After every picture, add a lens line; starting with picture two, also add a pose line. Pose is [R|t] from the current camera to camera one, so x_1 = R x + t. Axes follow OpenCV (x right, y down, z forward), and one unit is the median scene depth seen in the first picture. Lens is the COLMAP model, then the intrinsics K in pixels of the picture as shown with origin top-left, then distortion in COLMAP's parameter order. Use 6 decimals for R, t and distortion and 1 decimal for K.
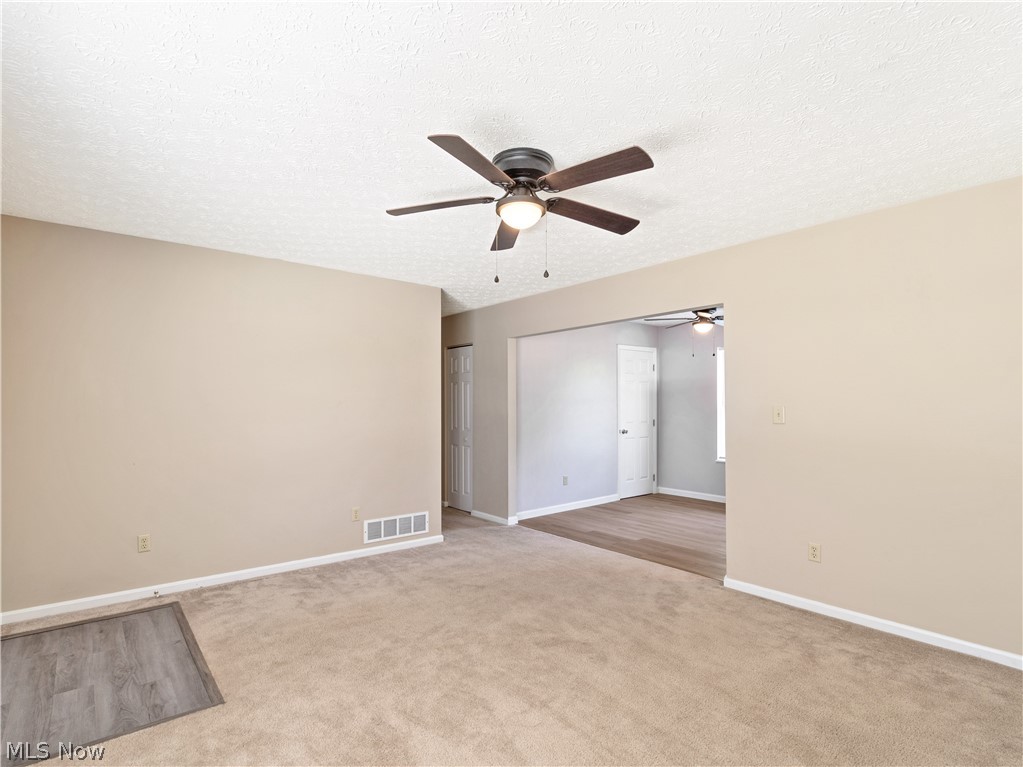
lens RADIAL K [[510.1, 0, 483.0], [0, 510.1, 390.6], [0, 0, 1]] dist [0.000642, -0.000851]
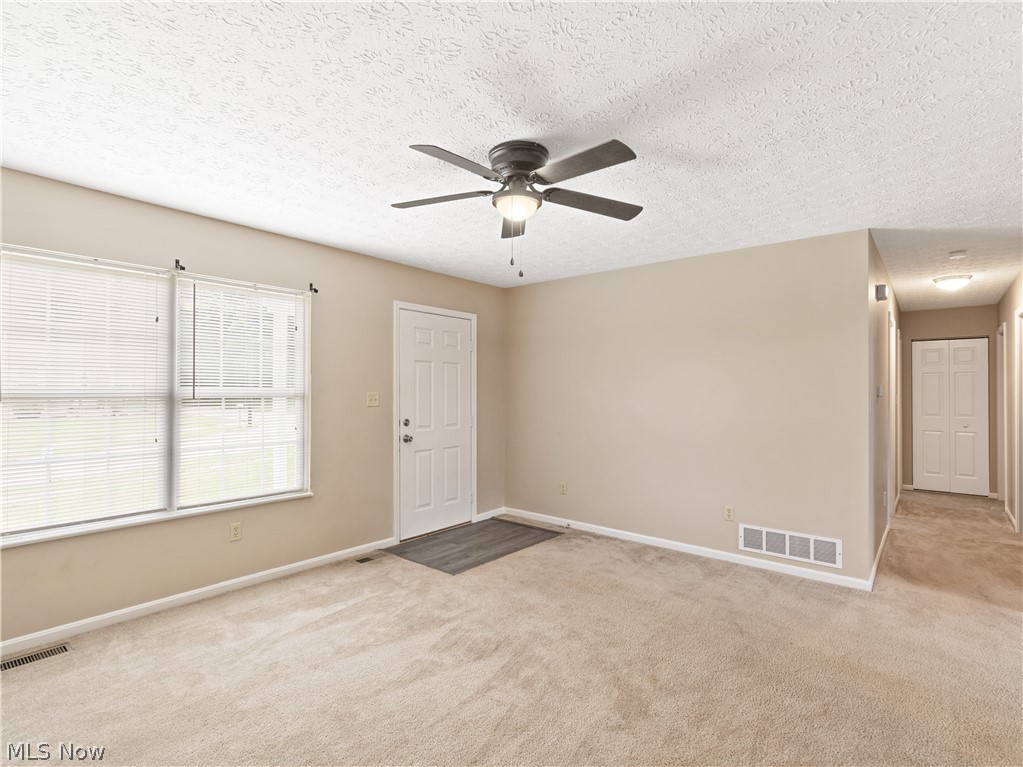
lens RADIAL K [[510.1, 0, 483.0], [0, 510.1, 390.6], [0, 0, 1]] dist [0.000642, -0.000851]
pose [[0.188599, -0.000445, -0.982054, 0.636737], [0.024645, 0.999687, 0.004280, 0.010083], [0.981745, -0.025010, 0.188551, 0.457568]]
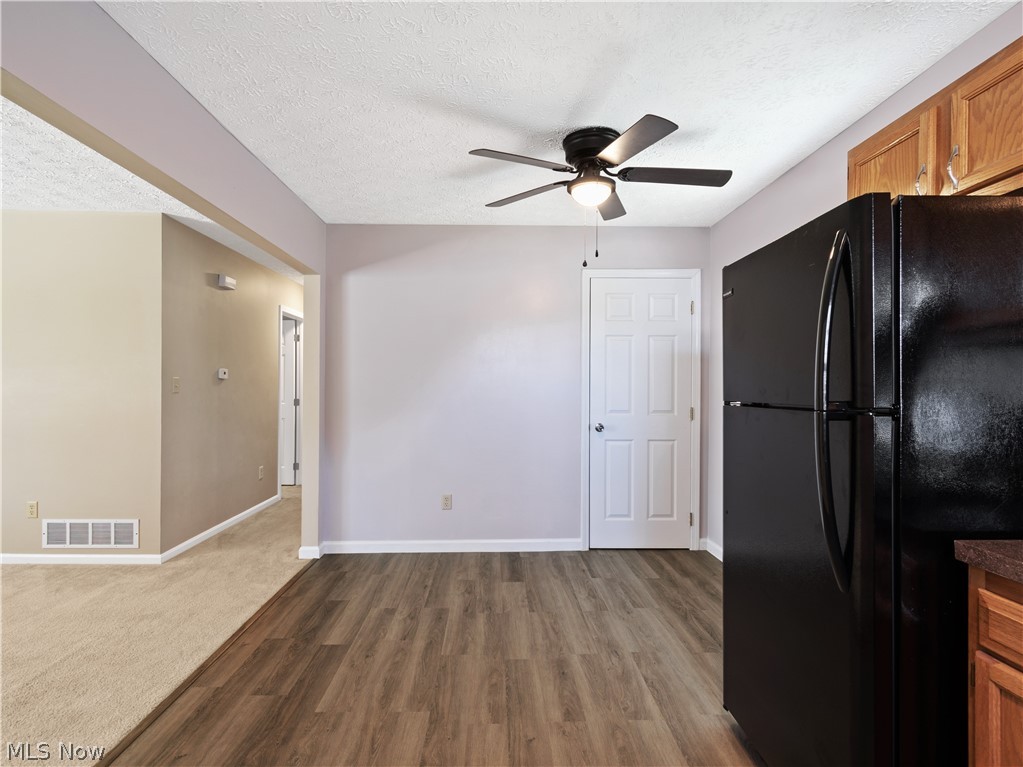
lens RADIAL K [[508.2, 0, 500.2], [0, 508.2, 385.8], [0, 0, 1]] dist [0.001055, 0.000095]
pose [[0.804331, 0.005240, -0.594159, 0.933104], [0.009677, 0.999713, 0.021916, 0.040916], [0.594103, -0.023378, 0.804049, 0.904805]]
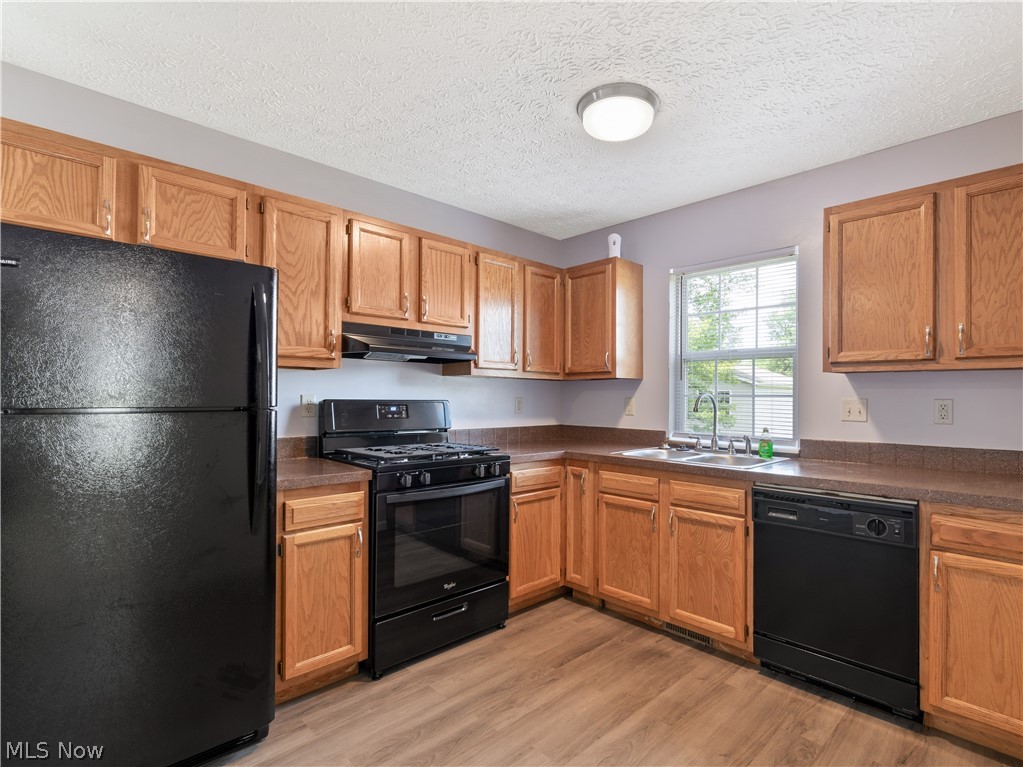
lens RADIAL K [[518.1, 0, 553.5], [0, 518.1, 393.1], [0, 0, 1]] dist [0.000673, -0.000255]
pose [[-0.145773, 0.011912, 0.989246, 0.430340], [-0.031196, 0.999375, -0.016631, 0.049989], [-0.988826, -0.033285, -0.145311, 1.088937]]
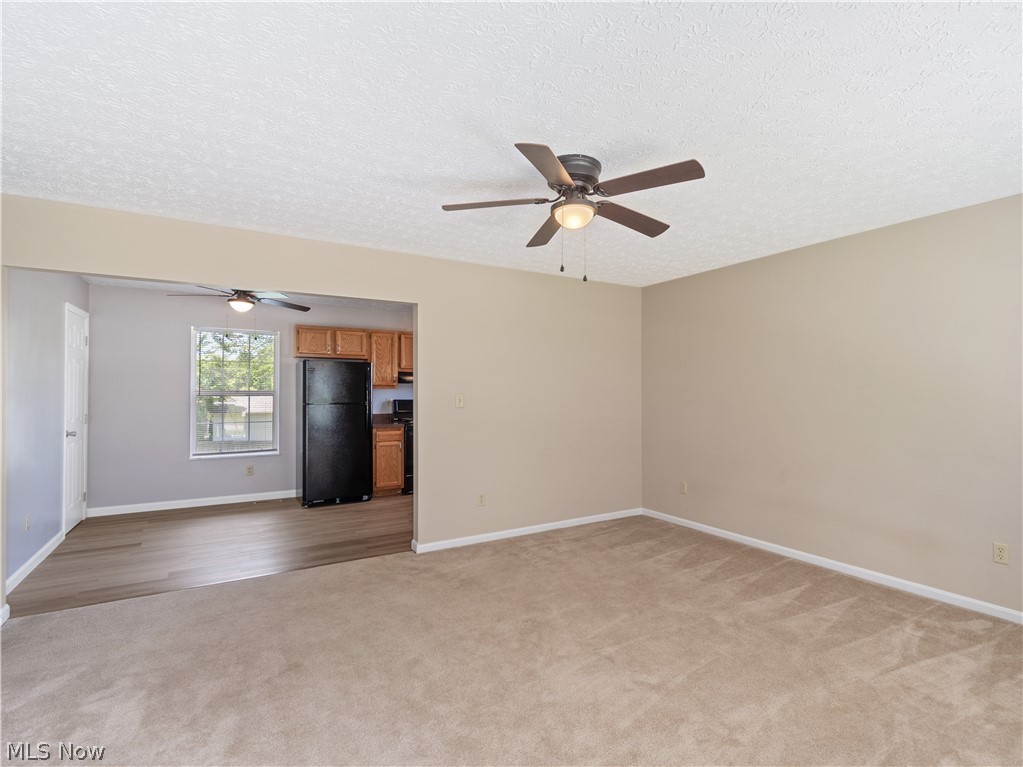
lens RADIAL K [[510.7, 0, 553.1], [0, 510.7, 385.5], [0, 0, 1]] dist [-0.000729, -0.000575]
pose [[0.077802, 0.016670, 0.996829, -0.610741], [-0.027932, 0.999504, -0.014535, 0.017158], [-0.996577, -0.026713, 0.078229, 0.584226]]
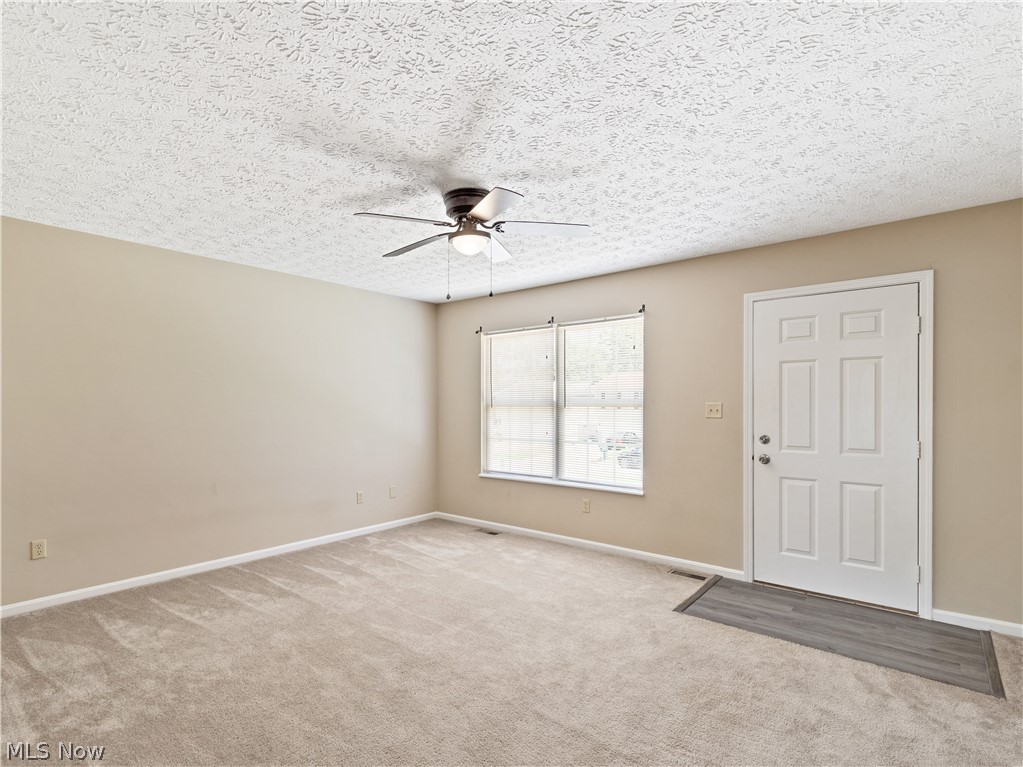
lens RADIAL K [[517.0, 0, 482.6], [0, 517.0, 407.1], [0, 0, 1]] dist [-0.000884, -0.000505]
pose [[-0.979901, 0.005032, -0.199423, 0.171520], [0.008687, 0.999810, -0.017459, 0.035523], [0.199297, -0.018840, -0.979758, 1.330861]]
